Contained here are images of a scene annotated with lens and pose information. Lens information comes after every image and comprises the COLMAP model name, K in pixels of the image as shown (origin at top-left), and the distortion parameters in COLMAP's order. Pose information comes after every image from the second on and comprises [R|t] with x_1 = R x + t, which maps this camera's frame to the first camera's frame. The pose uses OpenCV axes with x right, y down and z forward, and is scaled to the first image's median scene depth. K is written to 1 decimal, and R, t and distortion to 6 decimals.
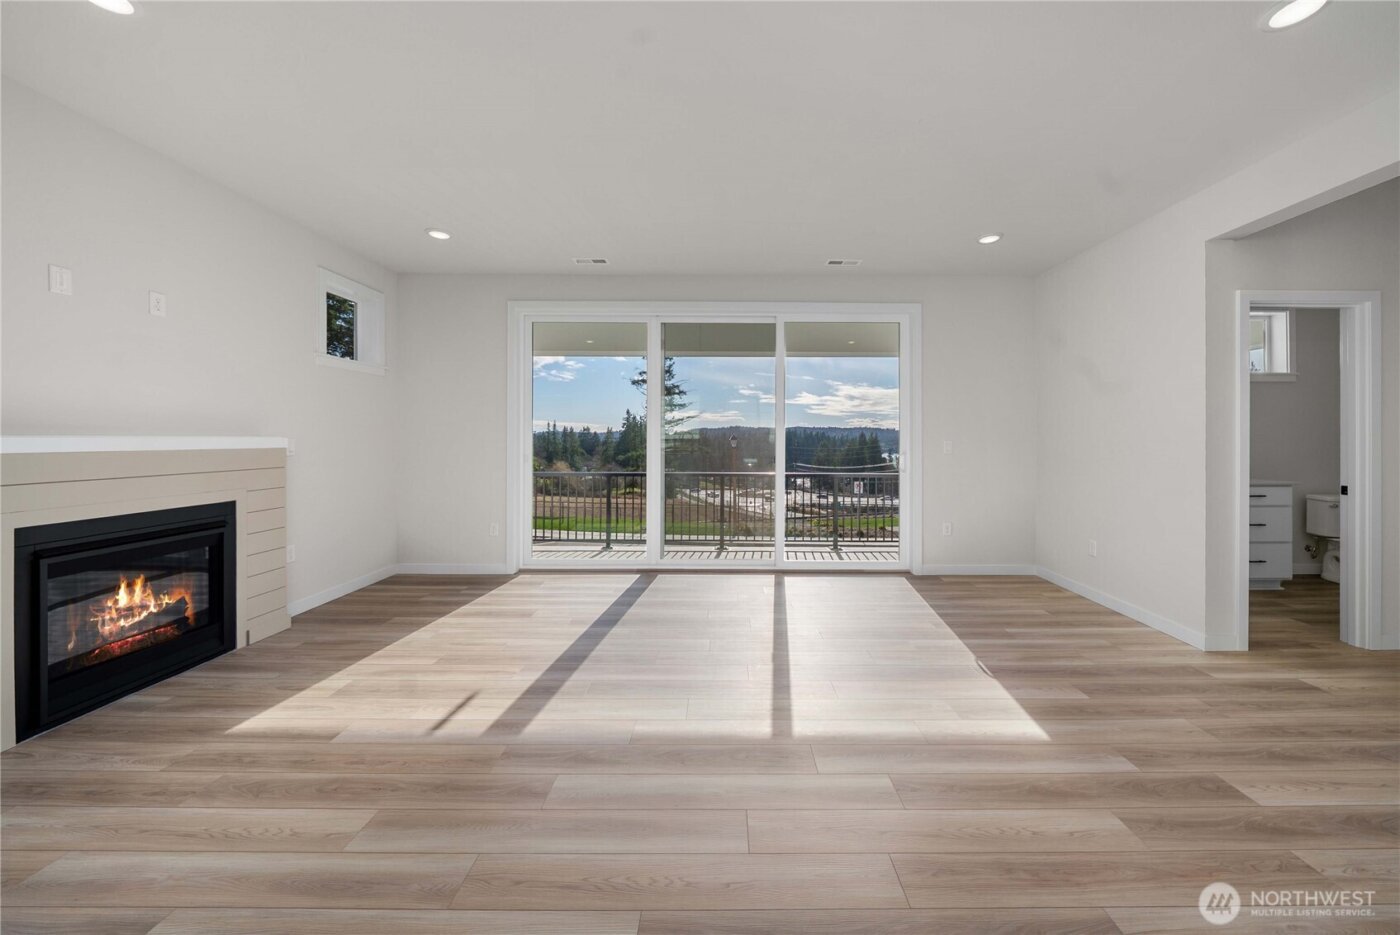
lens RADIAL K [[502.1, 0, 725.5], [0, 502.1, 440.3], [0, 0, 1]] dist [-0.007431, 0.000022]
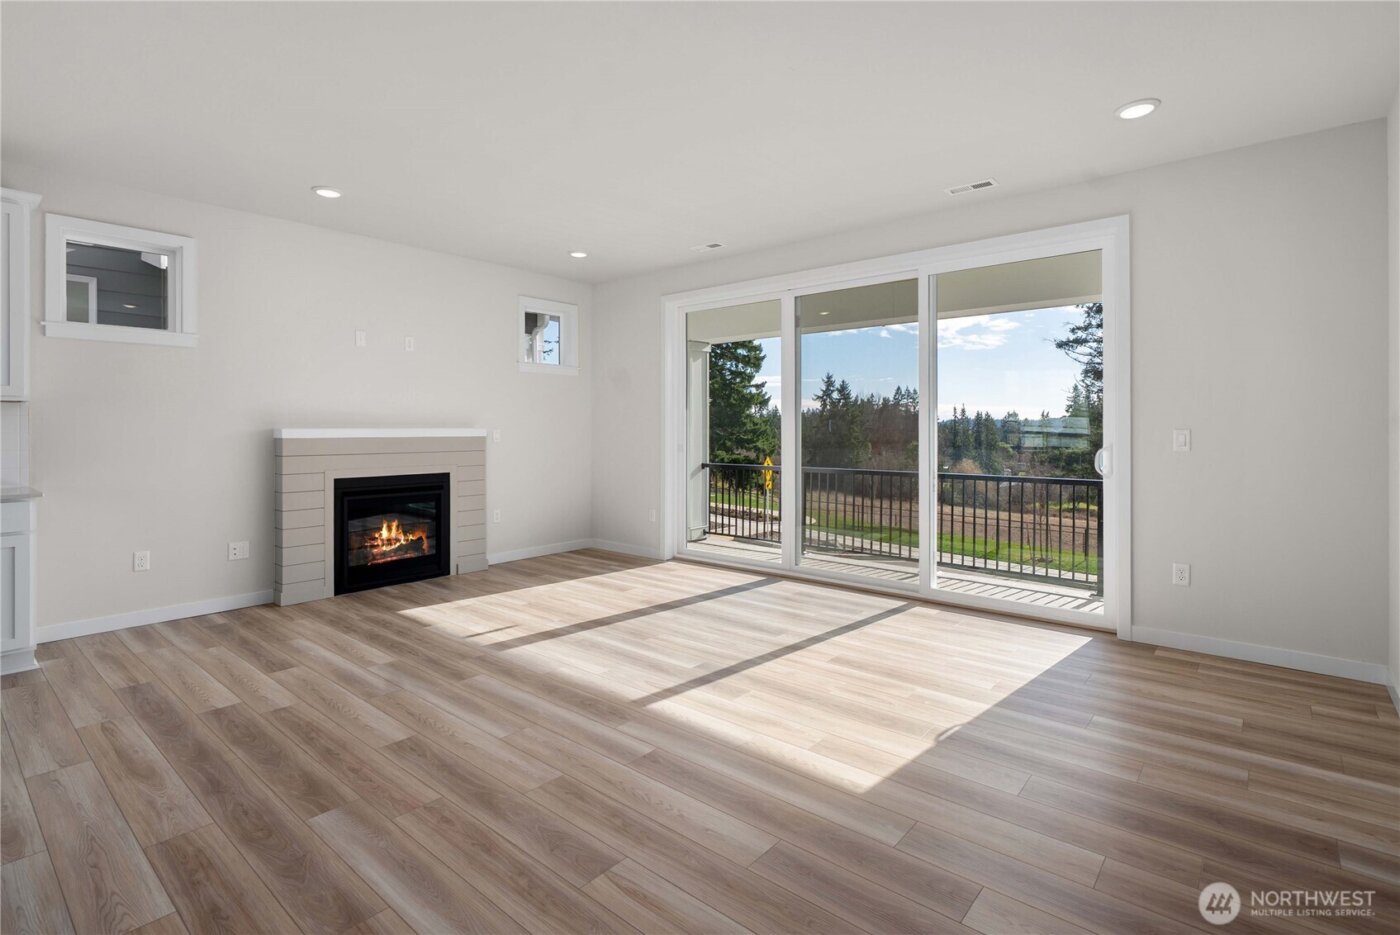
lens RADIAL K [[674.4, 0, 702.1], [0, 674.4, 428.0], [0, 0, 1]] dist [-0.003031, -0.000269]
pose [[0.758922, -0.004288, -0.651167, 0.718025], [0.001584, 0.999988, -0.004739, 0.002471], [0.651179, 0.002565, 0.758920, -0.007043]]
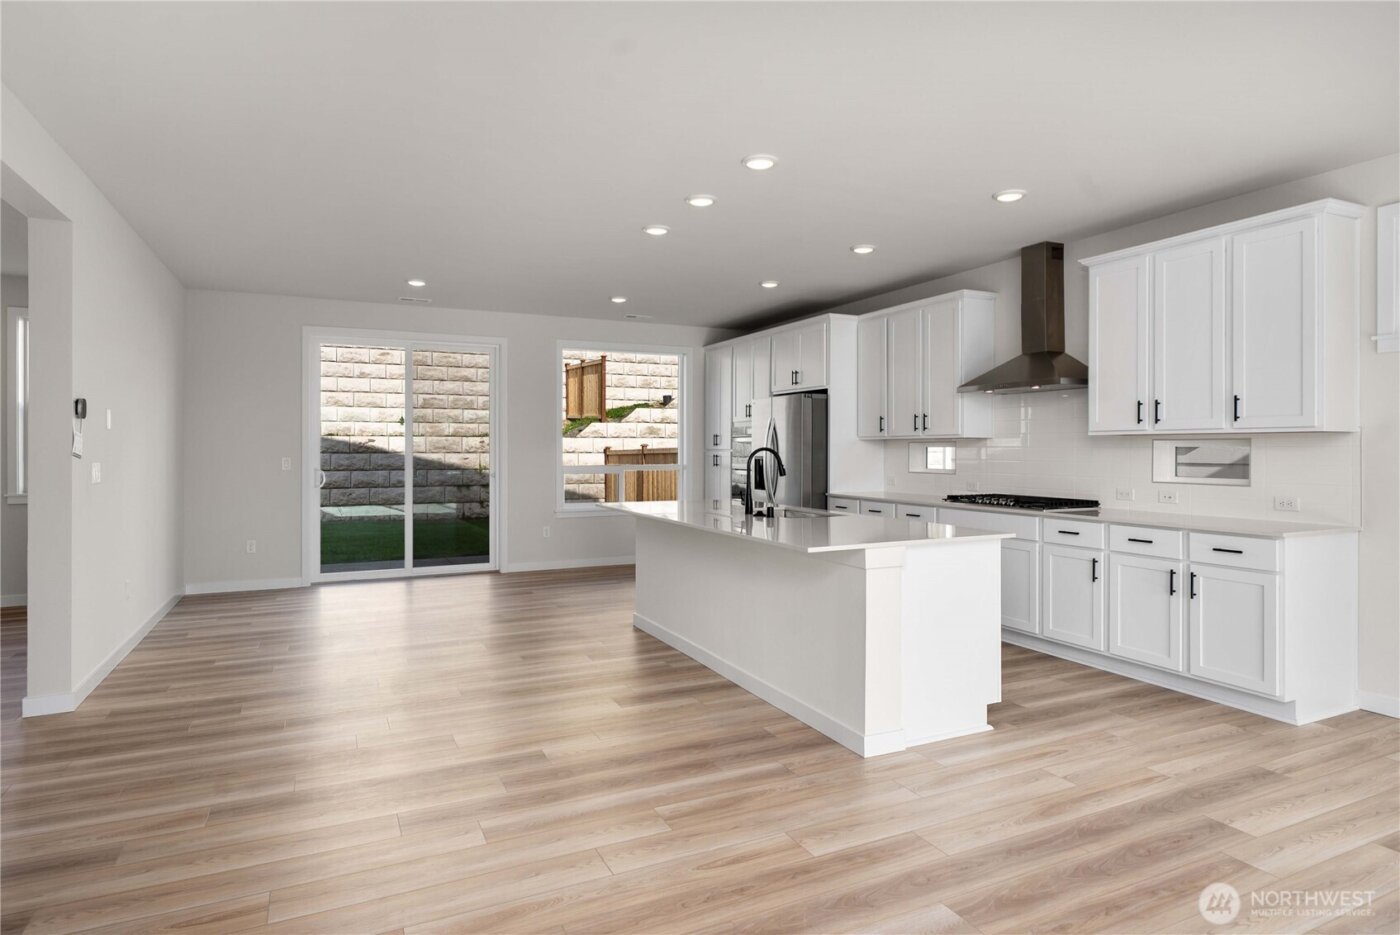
lens RADIAL K [[789.0, 0, 702.4], [0, 789.0, 447.4], [0, 0, 1]] dist [0.002374, 0.000163]
pose [[-0.902916, -0.003285, -0.429805, 0.498933], [-0.003675, 0.999993, 0.000076, -0.020521], [0.429802, 0.001648, -0.902922, 0.746170]]
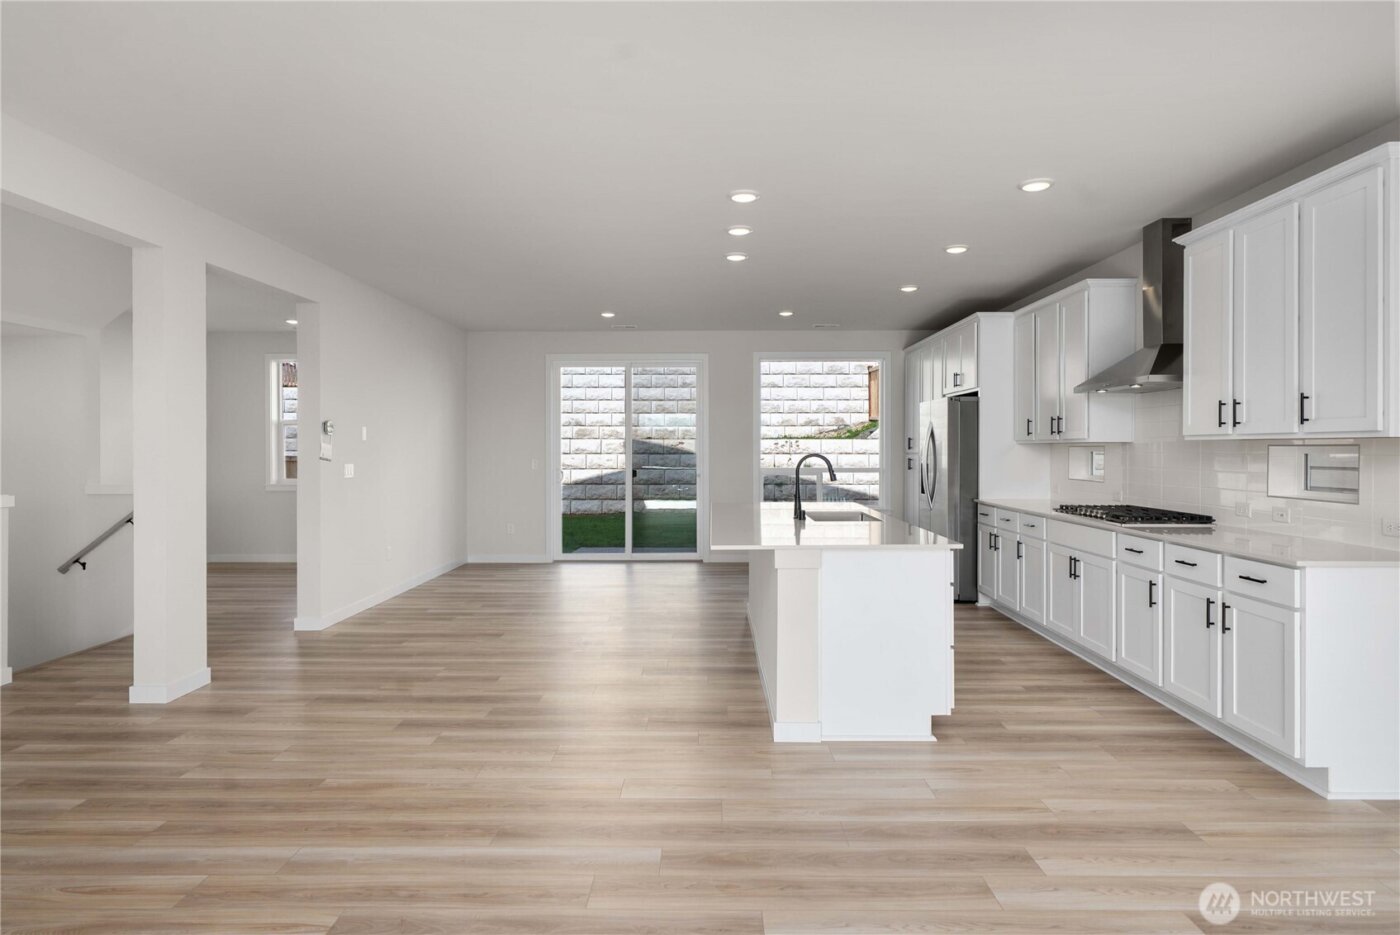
lens RADIAL K [[782.0, 0, 698.2], [0, 782.0, 450.7], [0, 0, 1]] dist [0.002307, 0.000621]
pose [[-0.999876, -0.001723, 0.015632, -0.020168], [-0.001632, 0.999982, 0.005783, -0.034757], [-0.015641, 0.005756, -0.999861, 1.004881]]
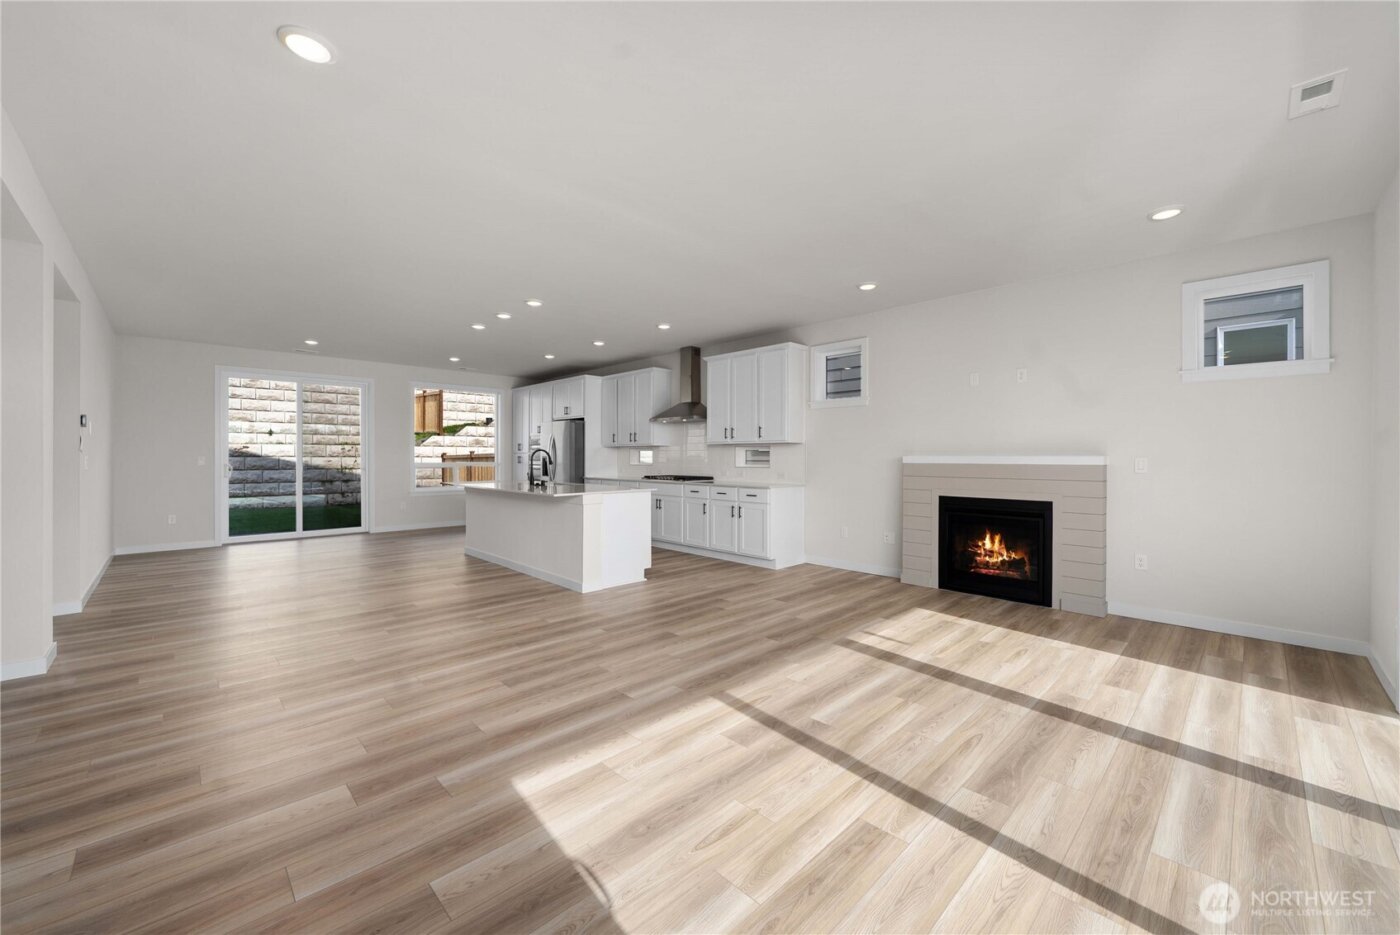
lens RADIAL K [[545.0, 0, 698.3], [0, 545.0, 458.7], [0, 0, 1]] dist [-0.000691, -0.000030]
pose [[-0.722405, -0.001043, -0.691469, 0.671043], [-0.005732, 0.999974, 0.004480, -0.000130], [0.691446, 0.007199, -0.722392, 1.200617]]
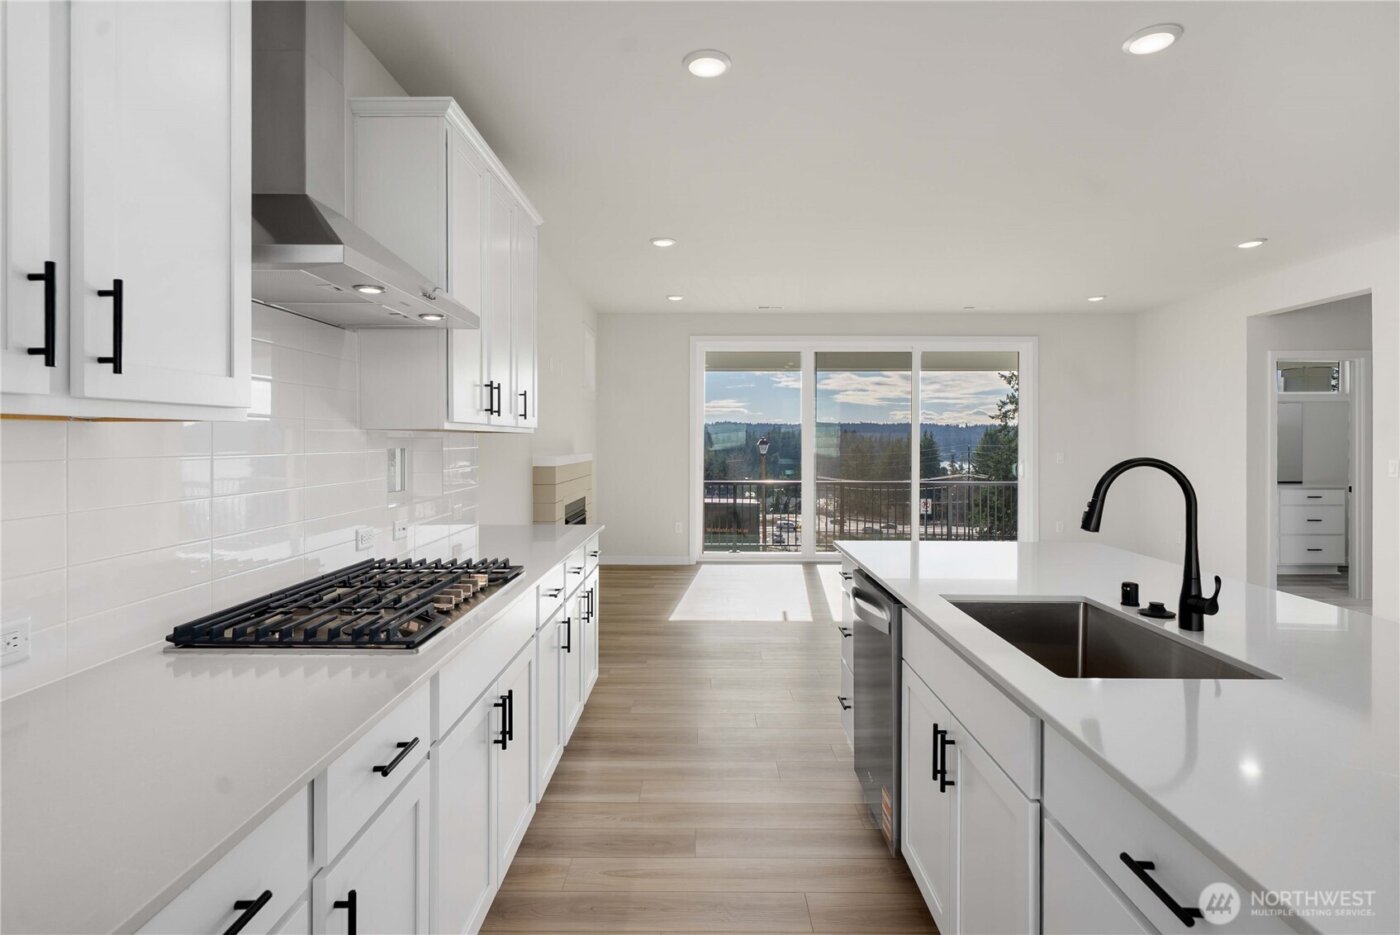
lens RADIAL K [[738.5, 0, 697.9], [0, 738.5, 440.2], [0, 0, 1]] dist [0.002450, 0.000683]
pose [[0.999902, -0.002124, -0.013862, -0.521495], [0.002085, 0.999994, -0.002788, -0.033090], [0.013868, 0.002759, 0.999900, -1.012279]]
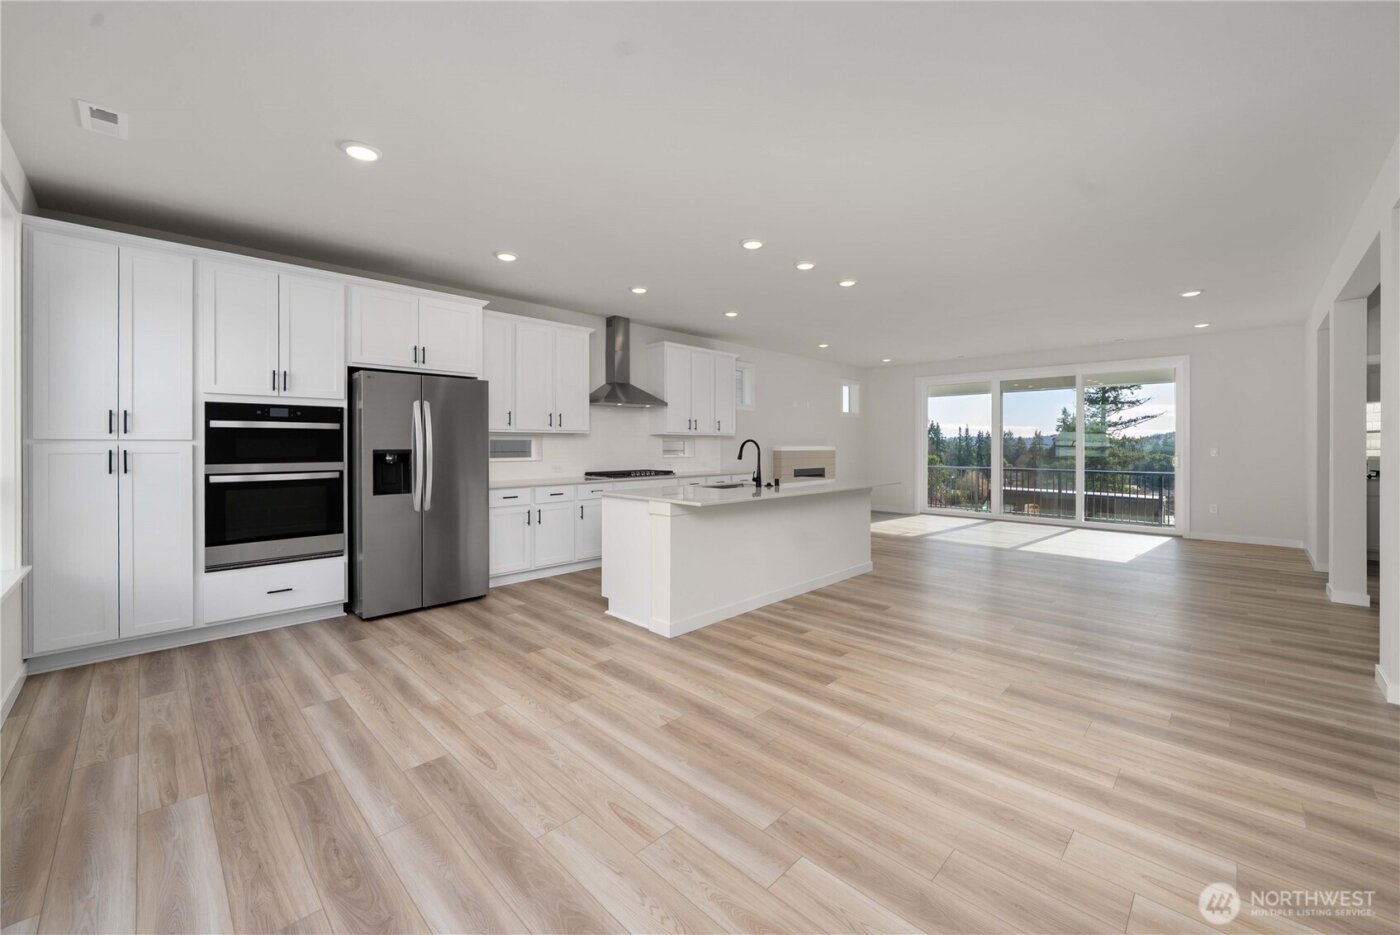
lens RADIAL K [[550.6, 0, 699.7], [0, 550.6, 446.6], [0, 0, 1]] dist [-0.002077, -0.000133]
pose [[0.708649, -0.000453, -0.705561, 0.683161], [0.000102, 1.000000, -0.000540, -0.002150], [0.705561, 0.000311, 0.708649, -1.569980]]
